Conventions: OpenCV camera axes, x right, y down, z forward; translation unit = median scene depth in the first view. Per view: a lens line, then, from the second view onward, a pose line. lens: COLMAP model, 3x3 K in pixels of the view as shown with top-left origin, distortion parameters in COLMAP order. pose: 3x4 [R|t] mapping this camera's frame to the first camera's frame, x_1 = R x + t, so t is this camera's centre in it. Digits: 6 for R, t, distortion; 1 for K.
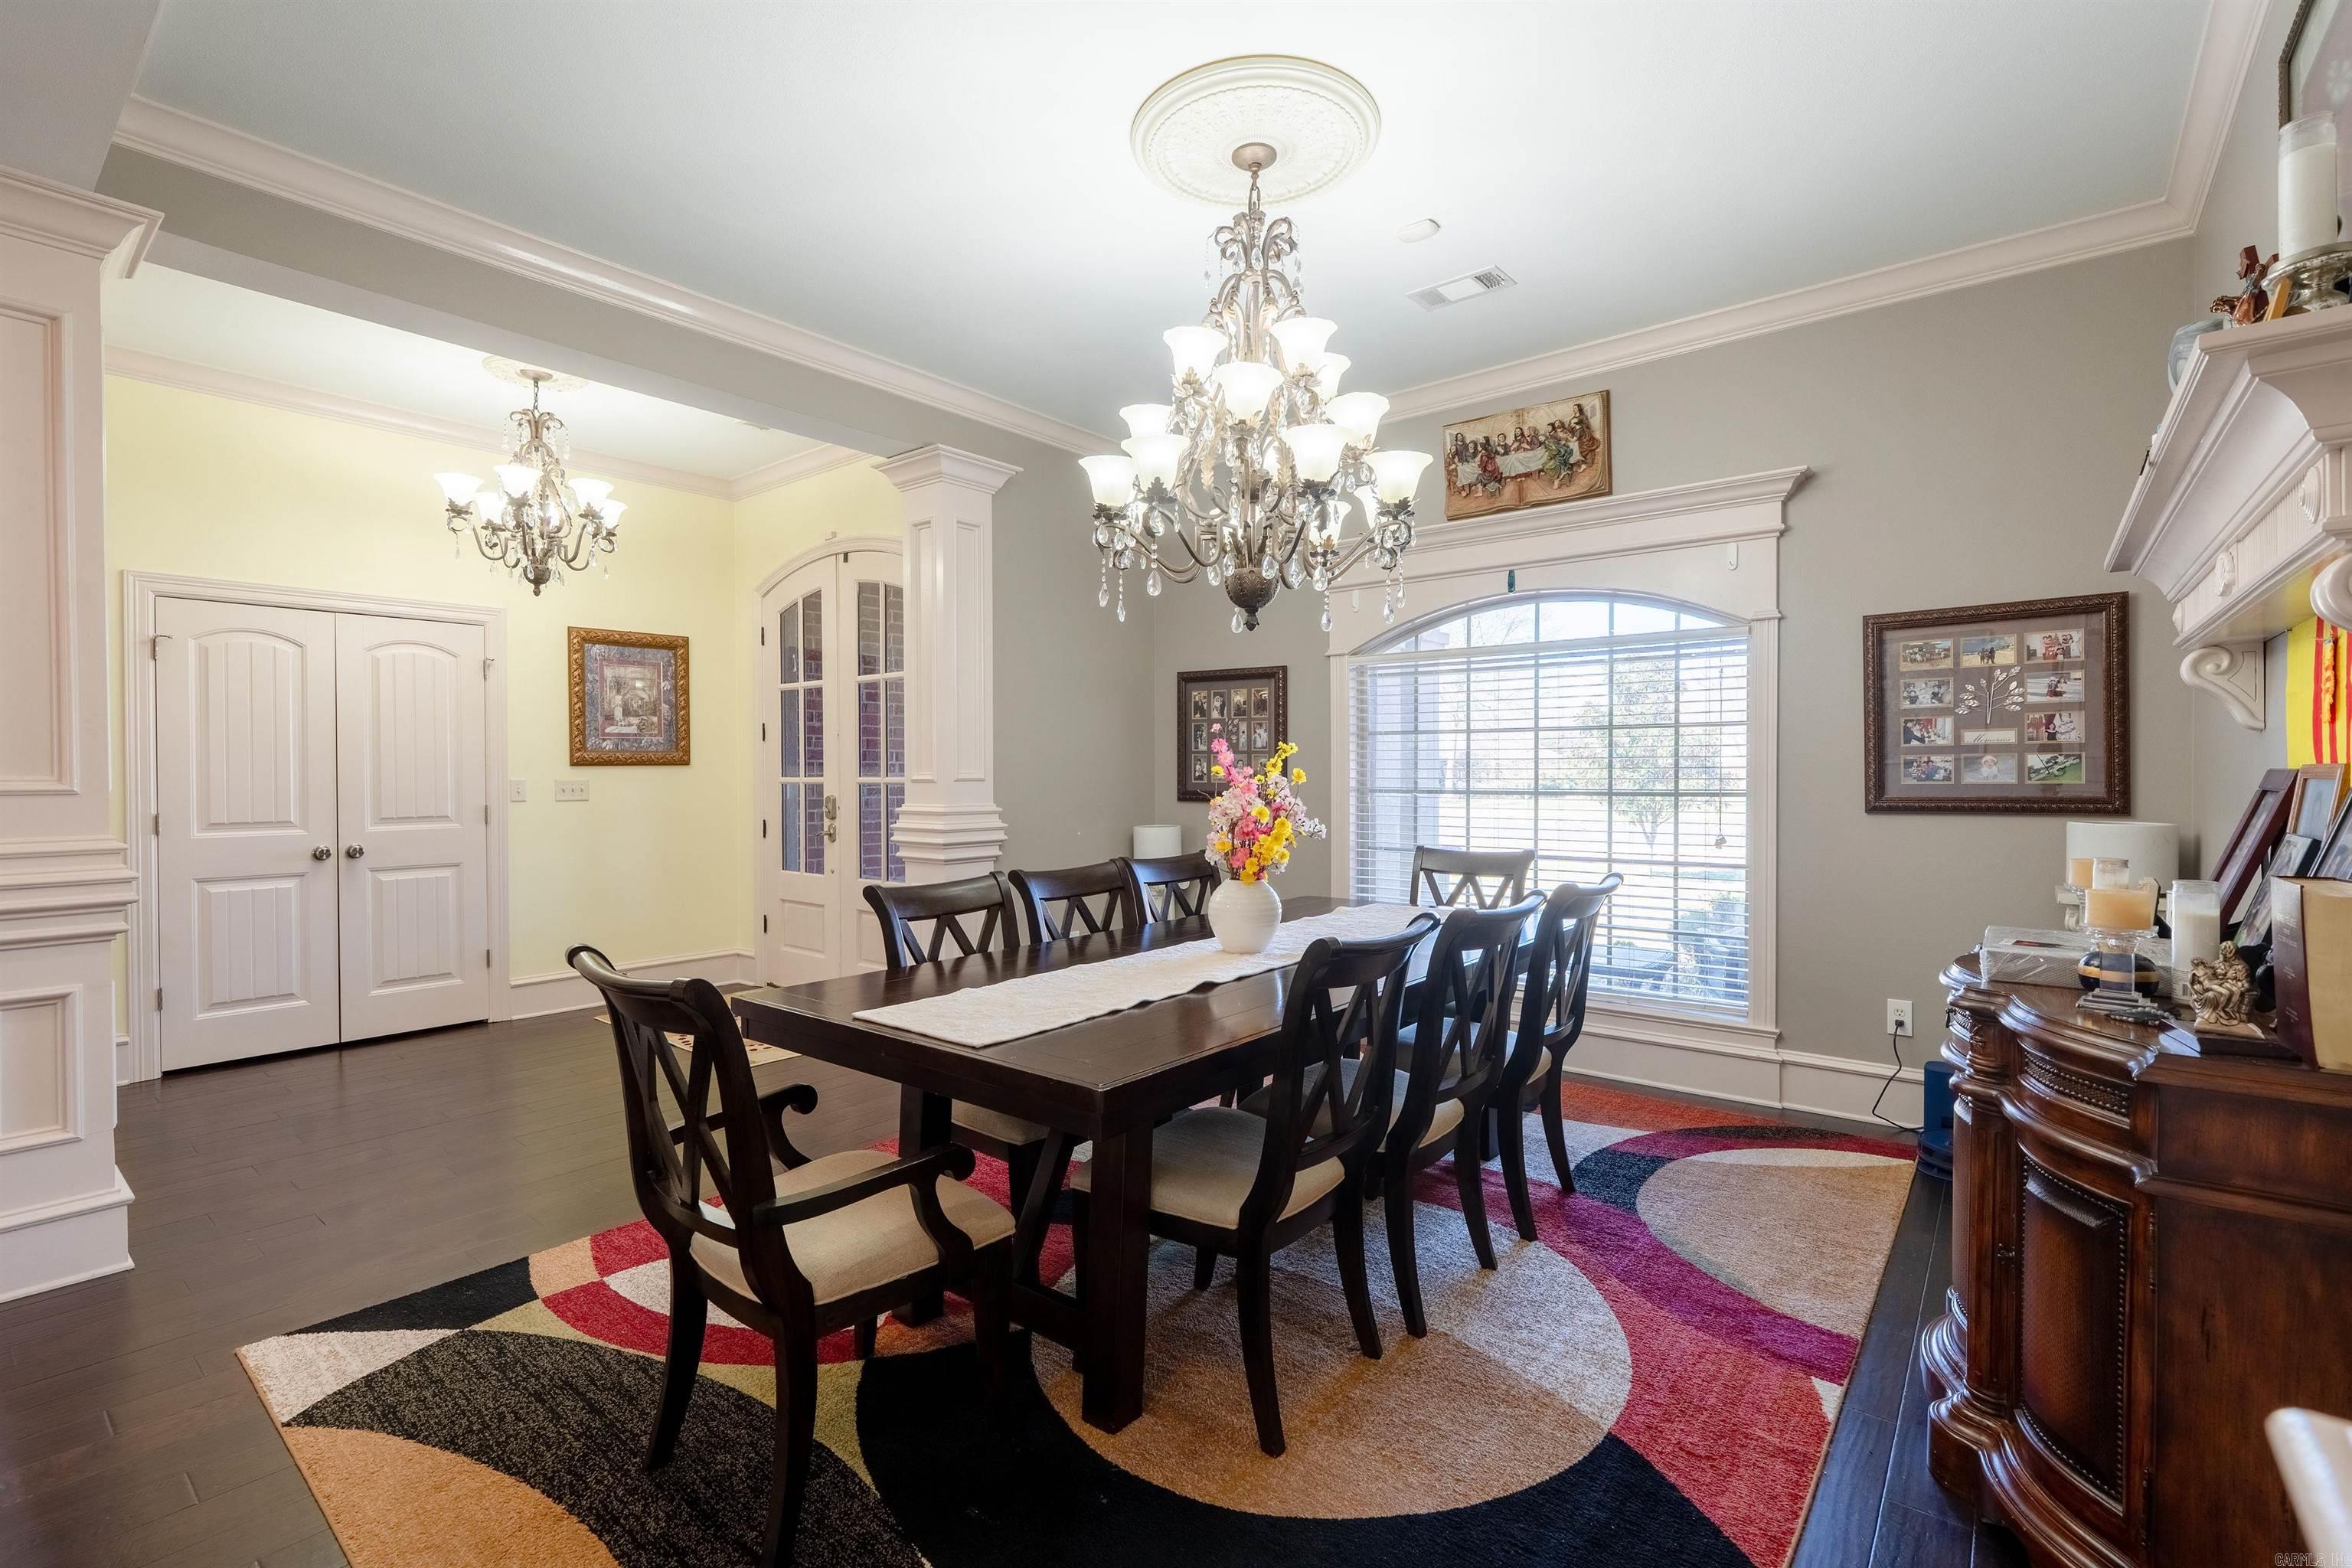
lens RADIAL K [[1048.9, 0, 1169.8], [0, 1048.9, 779.7], [0, 0, 1]] dist [-0.002785, 0.001551]
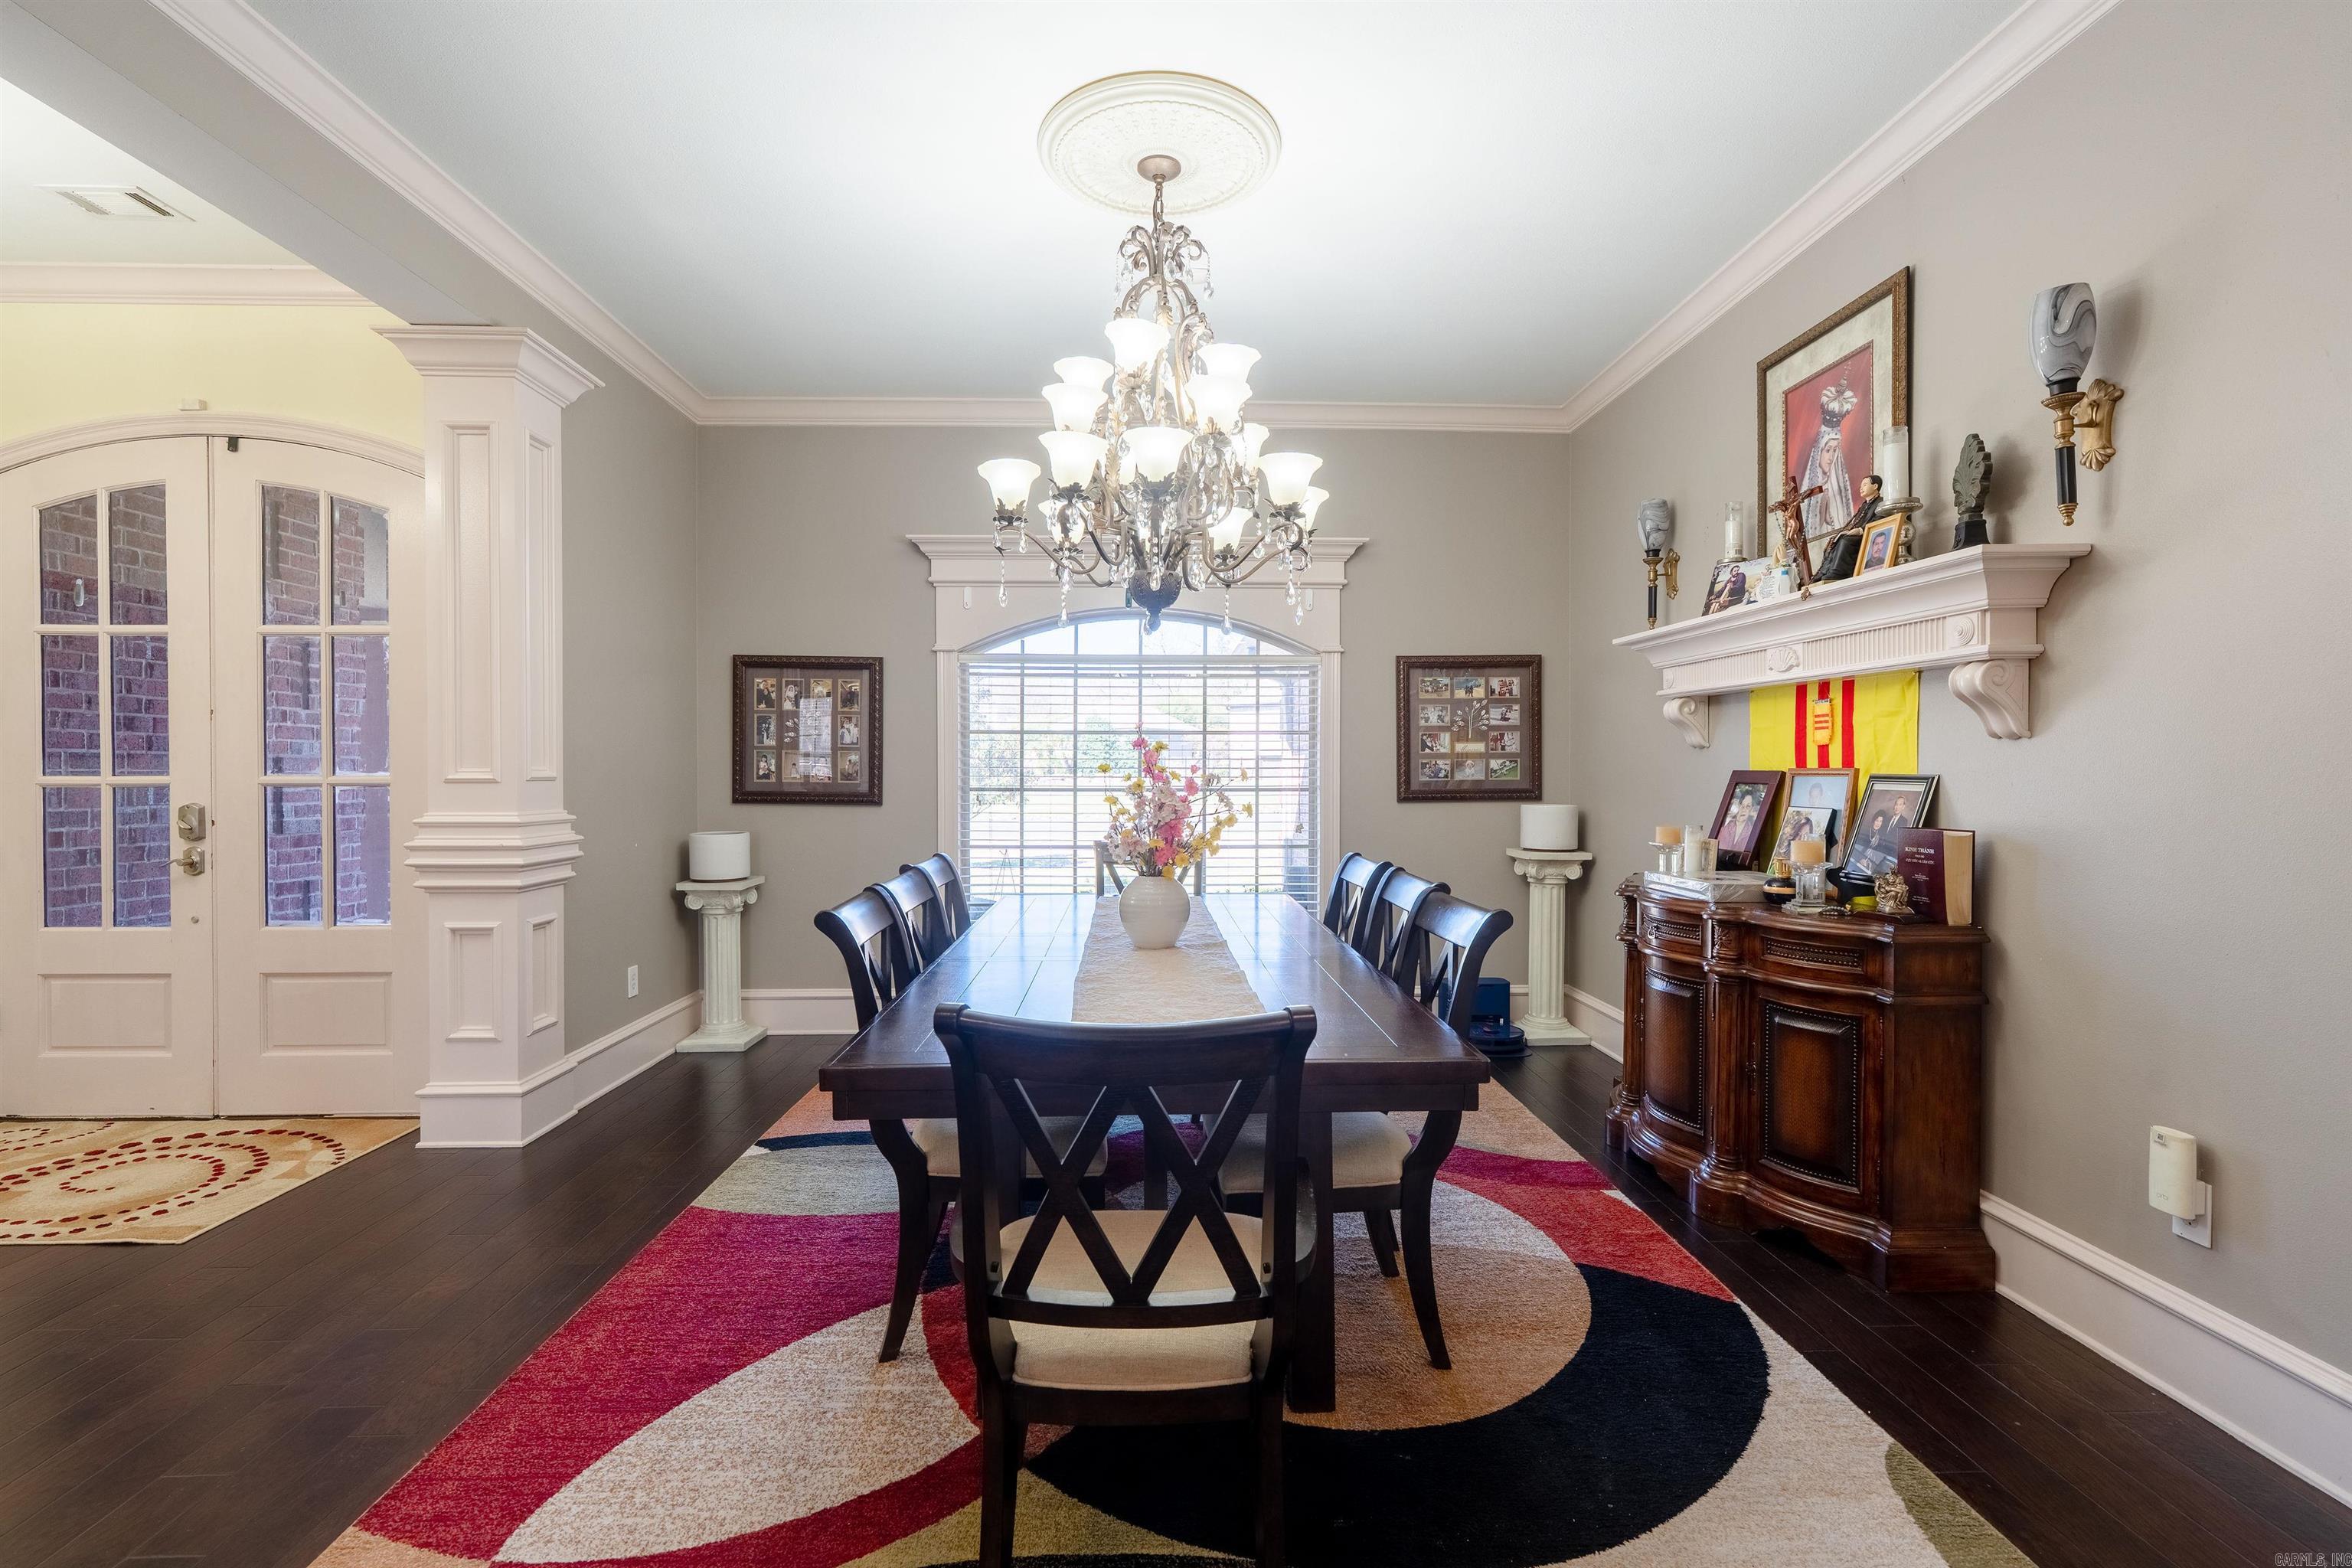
lens RADIAL K [[1048.9, 0, 1169.8], [0, 1048.9, 779.7], [0, 0, 1]] dist [-0.002785, 0.001551]
pose [[0.755433, -0.002758, 0.655220, -0.407344], [0.002201, 0.999996, 0.001672, 0.000140], [-0.655222, 0.000179, 0.755436, 0.155368]]
